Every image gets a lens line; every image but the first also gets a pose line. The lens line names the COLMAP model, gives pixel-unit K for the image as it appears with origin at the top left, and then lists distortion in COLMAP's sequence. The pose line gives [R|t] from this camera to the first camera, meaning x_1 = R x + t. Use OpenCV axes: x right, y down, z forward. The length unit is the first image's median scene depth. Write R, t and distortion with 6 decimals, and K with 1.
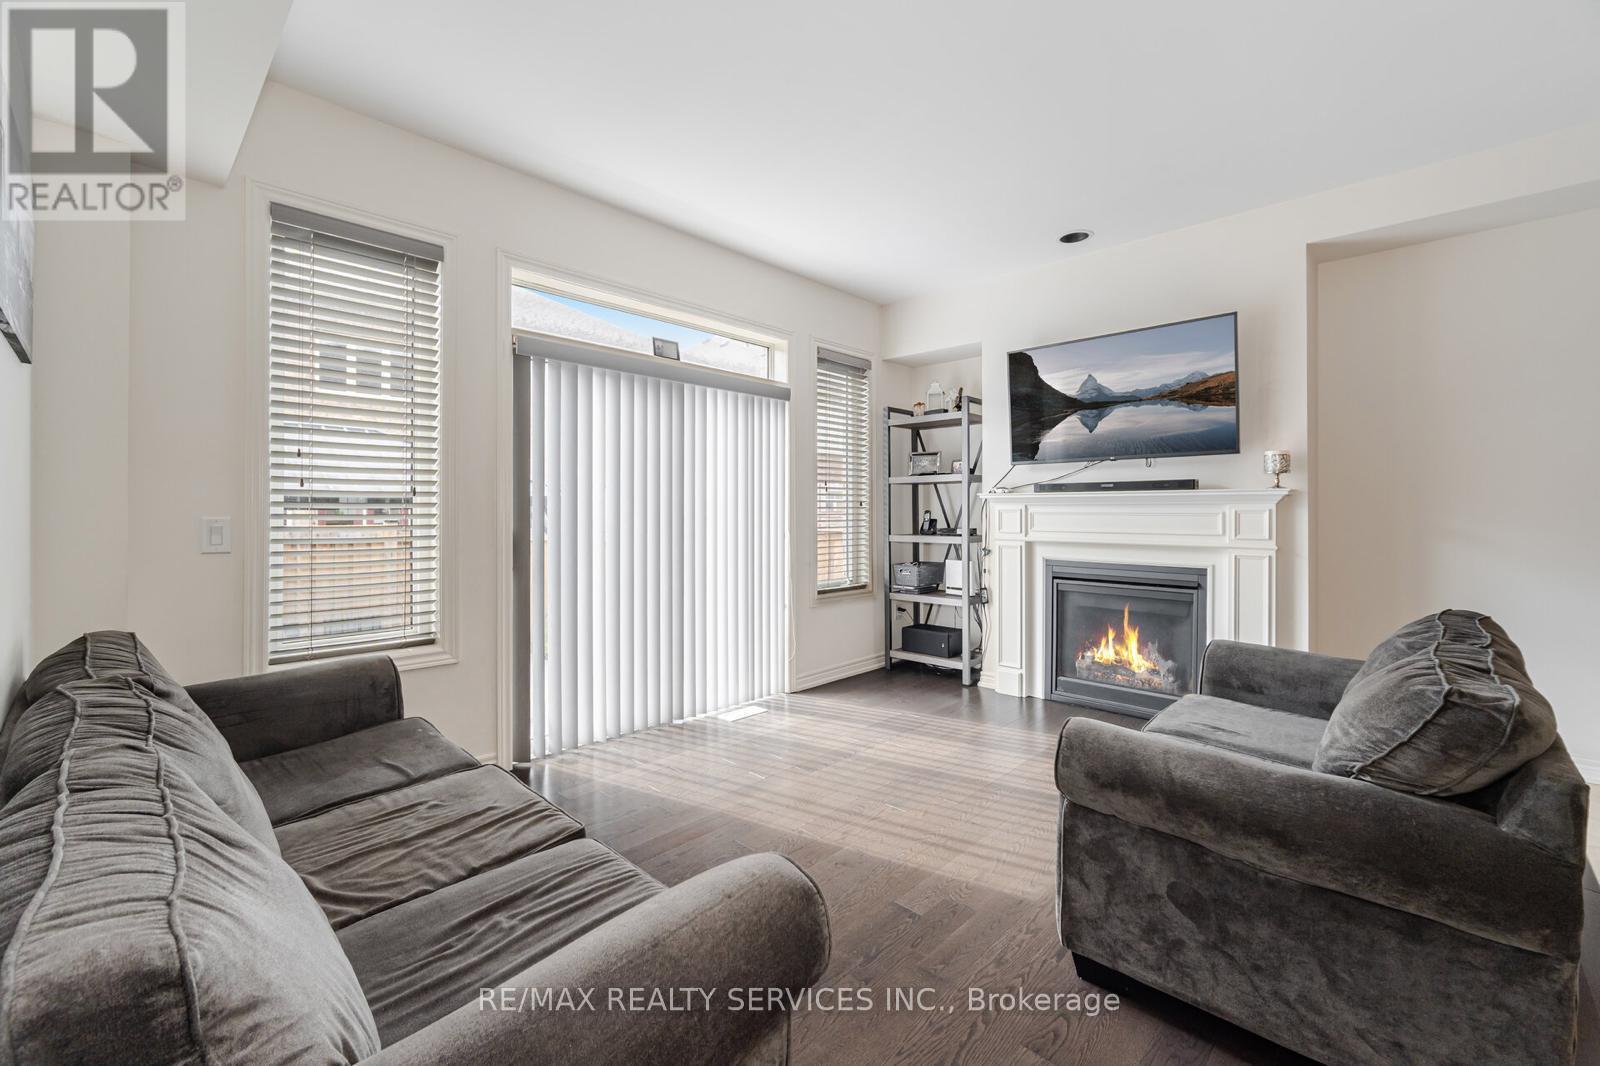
lens RADIAL K [[647.3, 0, 802.0], [0, 647.3, 511.9], [0, 0, 1]] dist [-0.001675, -0.000137]
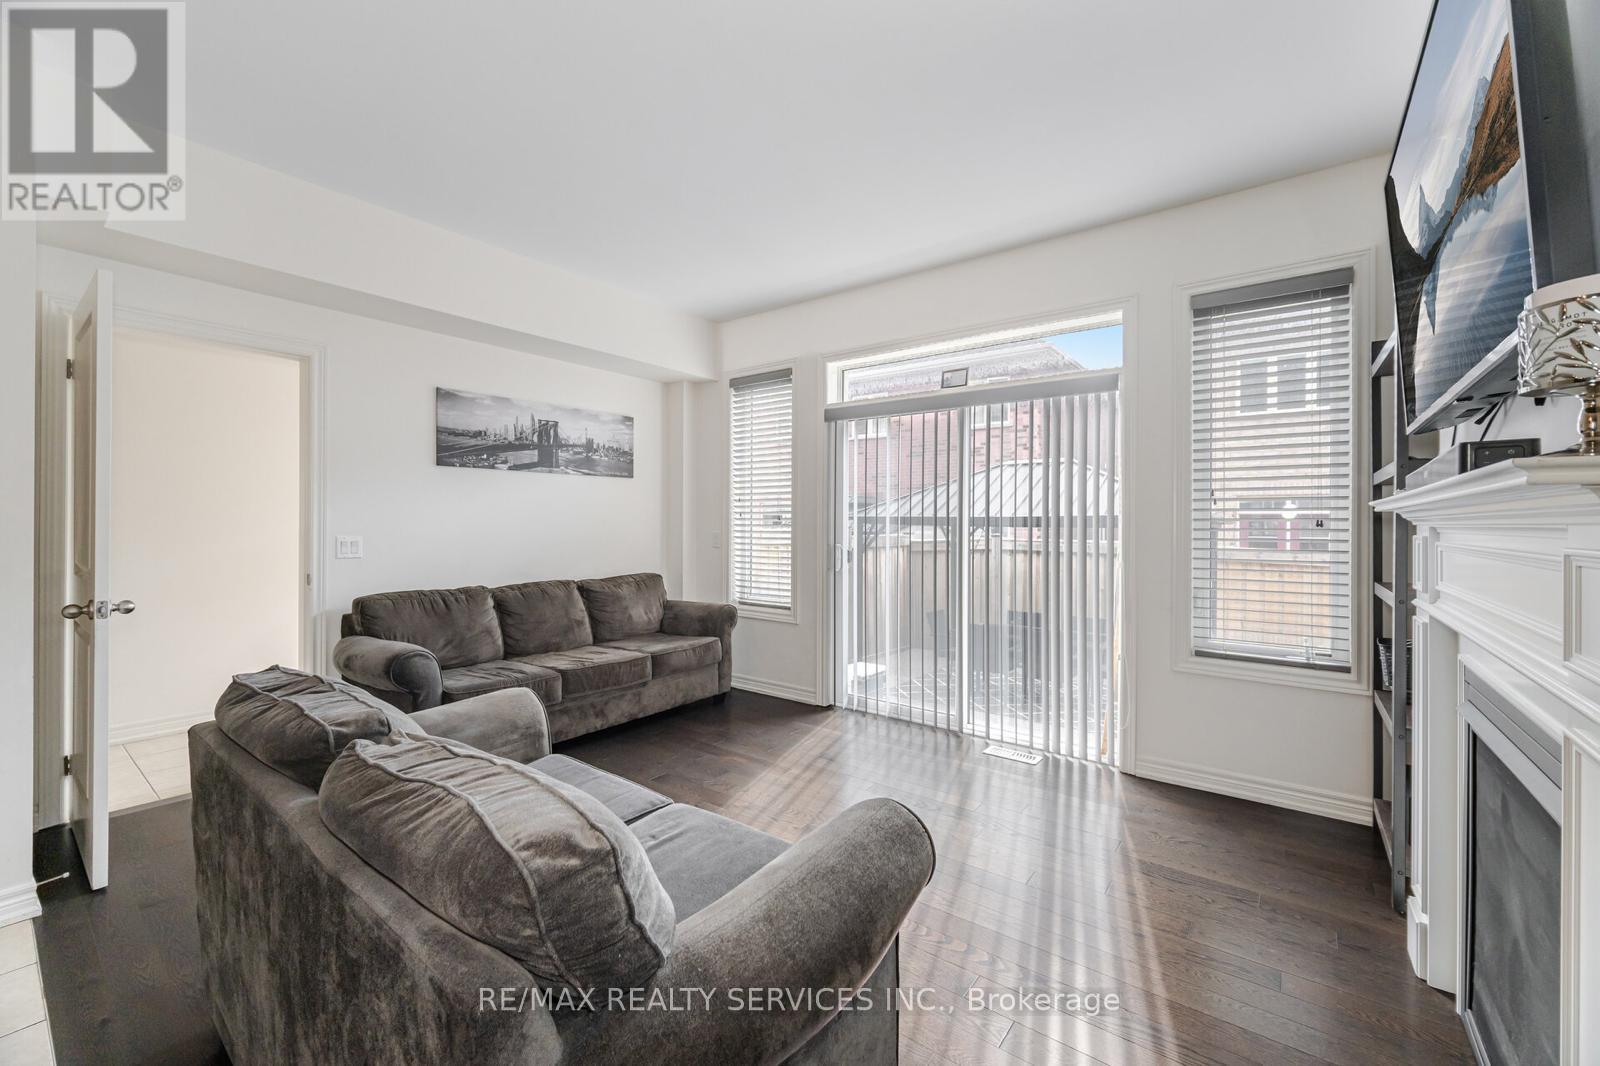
lens RADIAL K [[647.3, 0, 808.3], [0, 647.3, 522.8], [0, 0, 1]] dist [-0.001675, -0.000137]
pose [[0.110641, -0.003732, -0.993853, 0.776109], [-0.006652, 0.999968, -0.004495, -0.007579], [0.993838, 0.007109, 0.110612, 0.611883]]
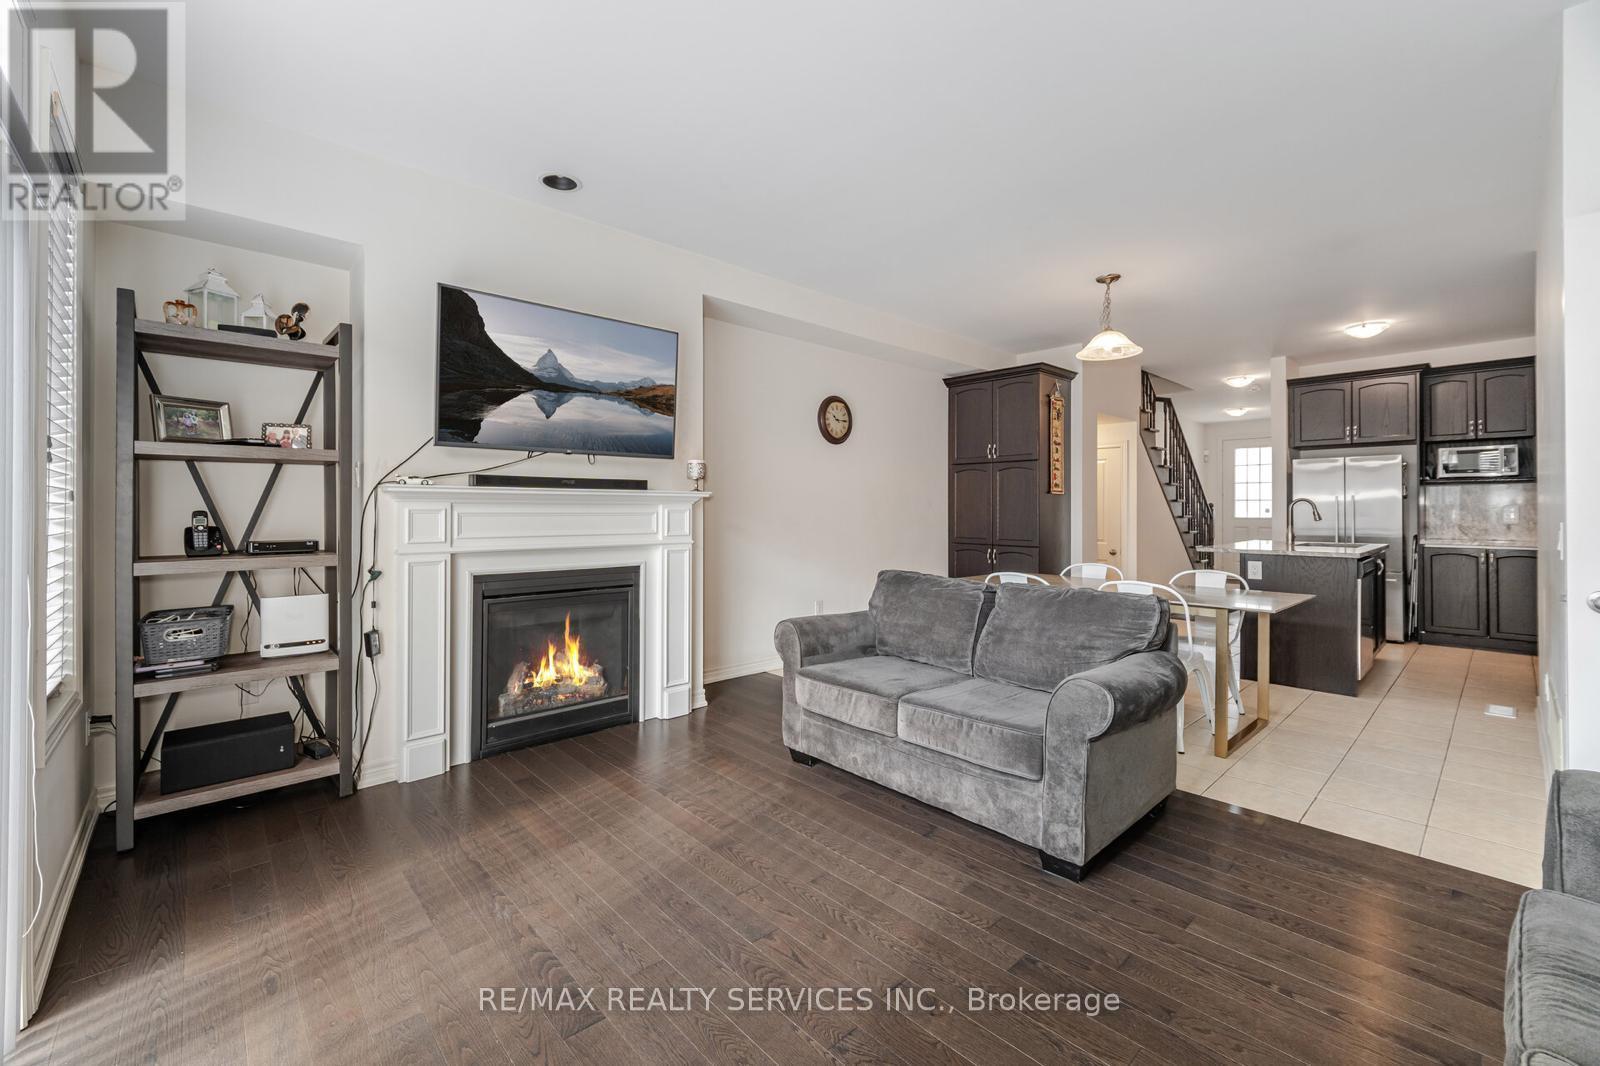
lens RADIAL K [[647.3, 0, 810.7], [0, 647.3, 509.6], [0, 0, 1]] dist [-0.001675, -0.000137]
pose [[0.065119, -0.002609, 0.997874, -0.374738], [0.001329, 0.999996, 0.002528, -0.004729], [-0.997877, 0.001162, 0.065122, 0.595344]]
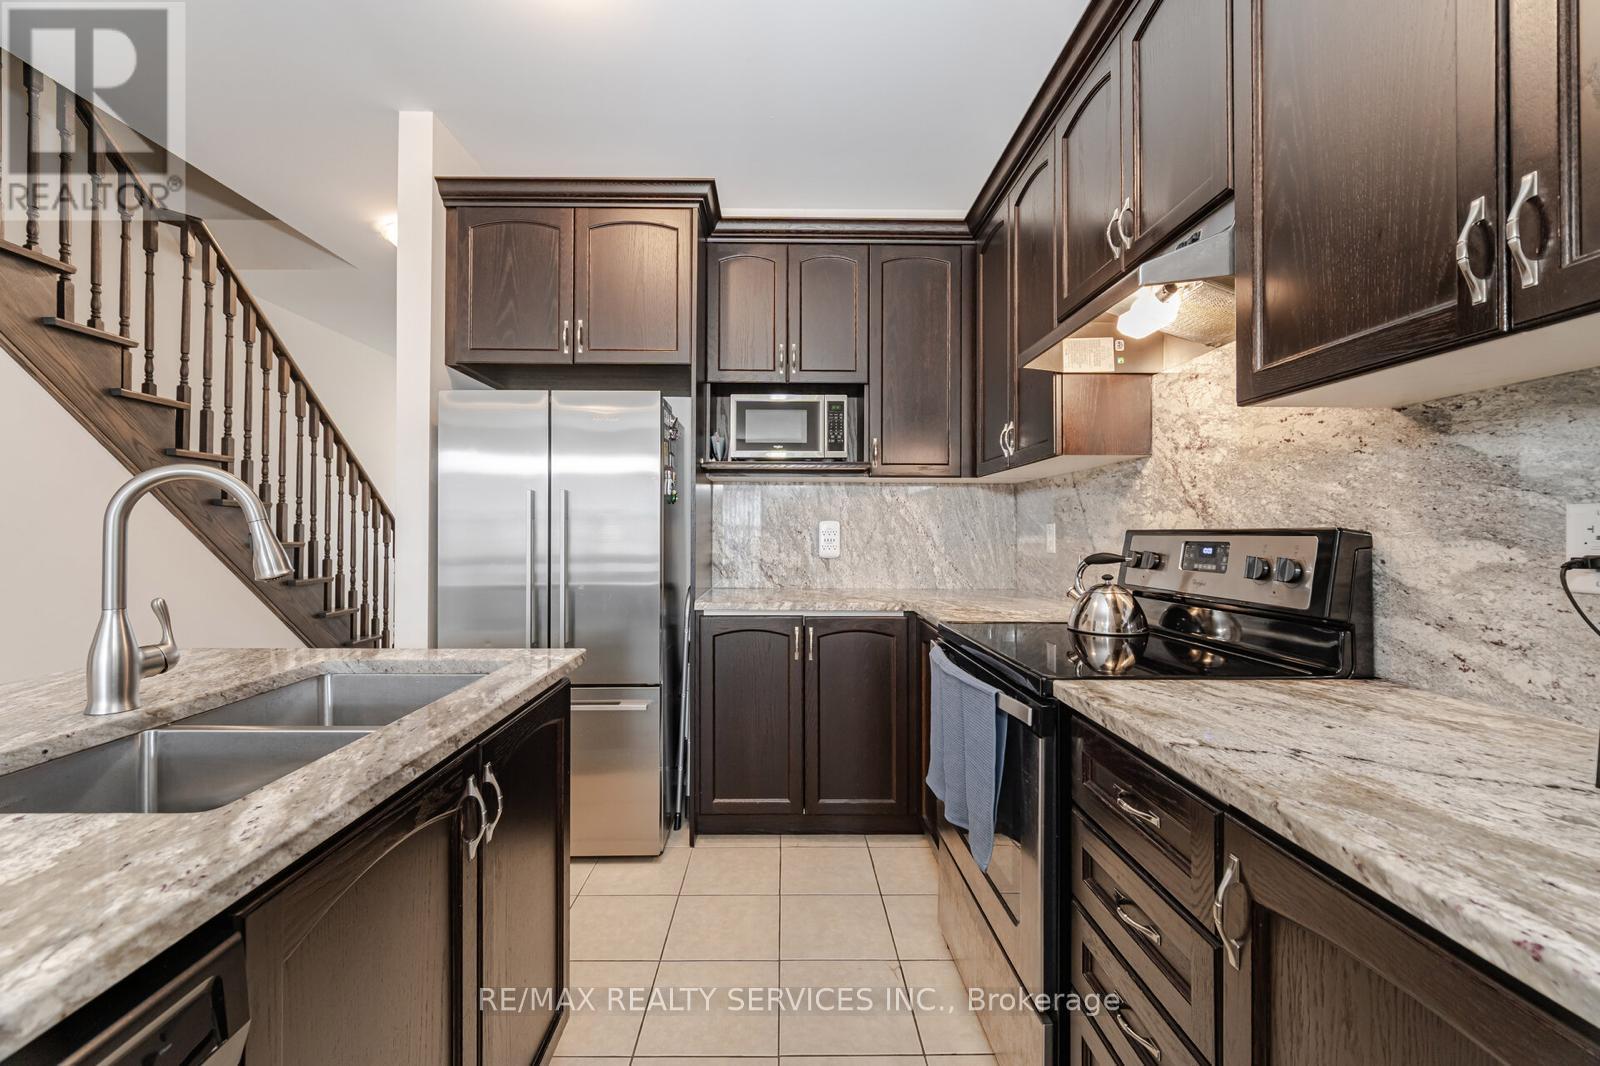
lens RADIAL K [[647.3, 0, 783.3], [0, 647.3, 530.9], [0, 0, 1]] dist [-0.001675, -0.000137]
pose [[-0.696038, -0.004836, 0.717988, 0.695360], [-0.005697, 0.999983, 0.001212, 0.002126], [-0.717982, -0.003247, -0.696054, -0.335345]]
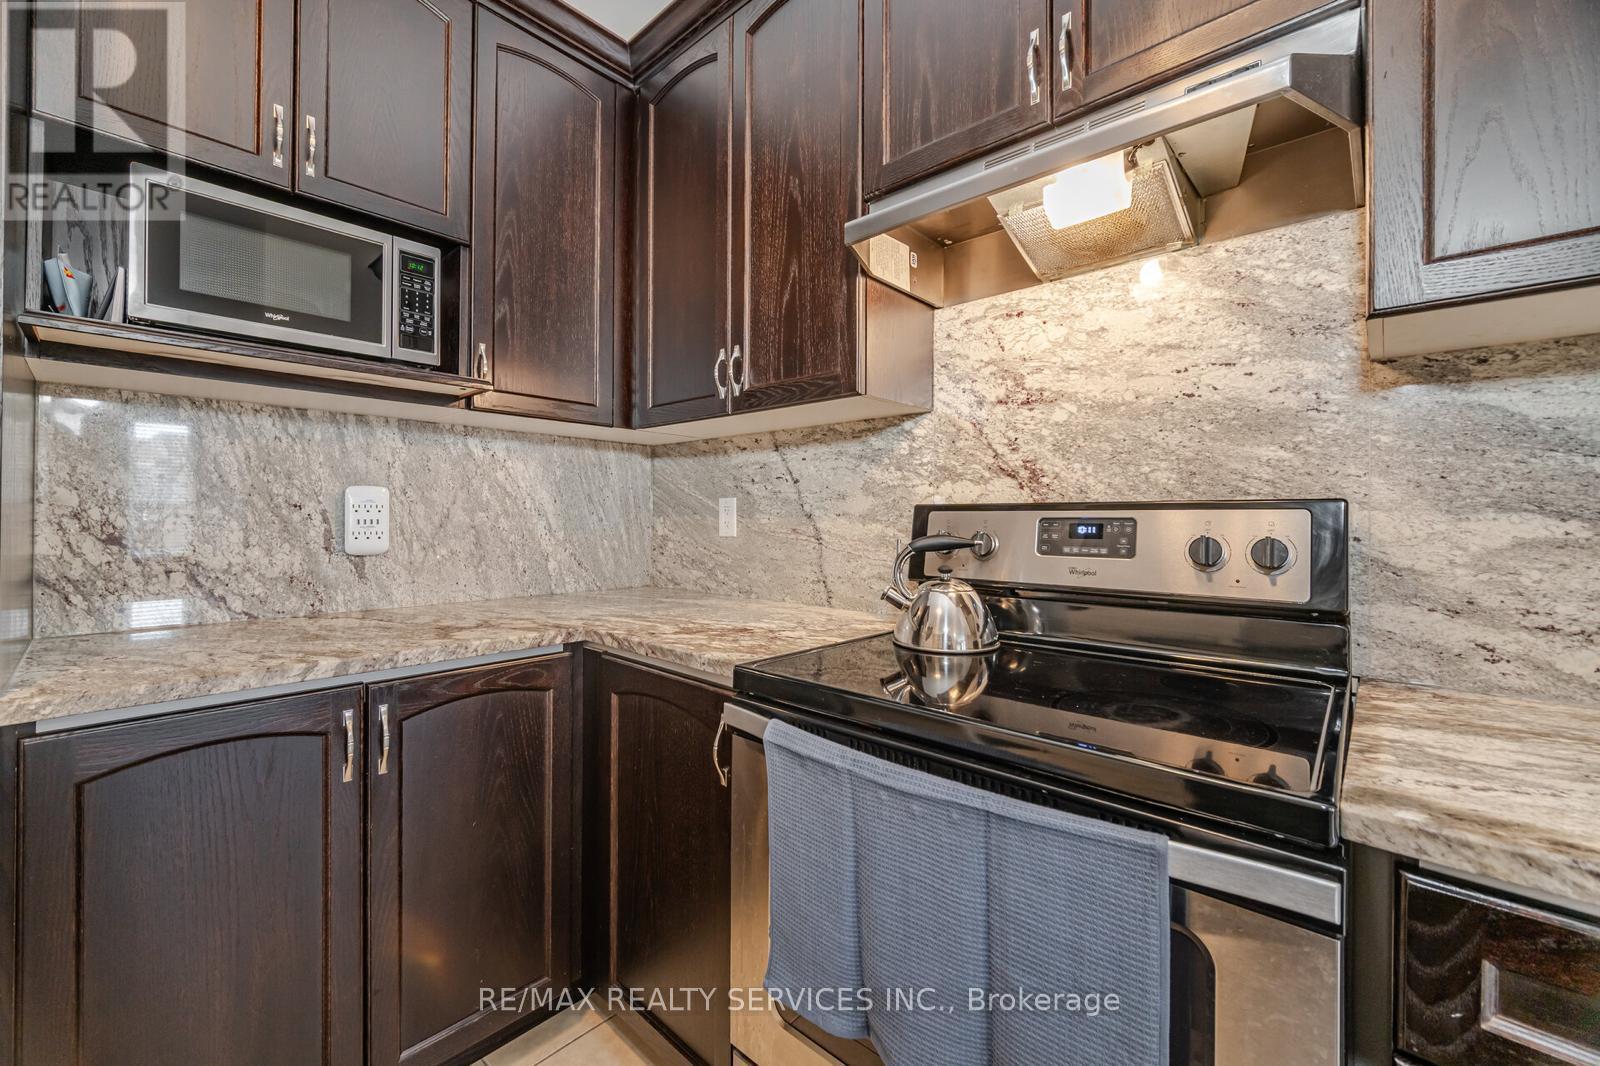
lens RADIAL K [[647.3, 0, 785.5], [0, 647.3, 510.8], [0, 0, 1]] dist [-0.001675, -0.000137]
pose [[-0.999865, -0.009238, -0.013620, 0.952899], [-0.009104, 0.999910, -0.009843, 0.008675], [0.013709, -0.009718, -0.999859, -0.494433]]
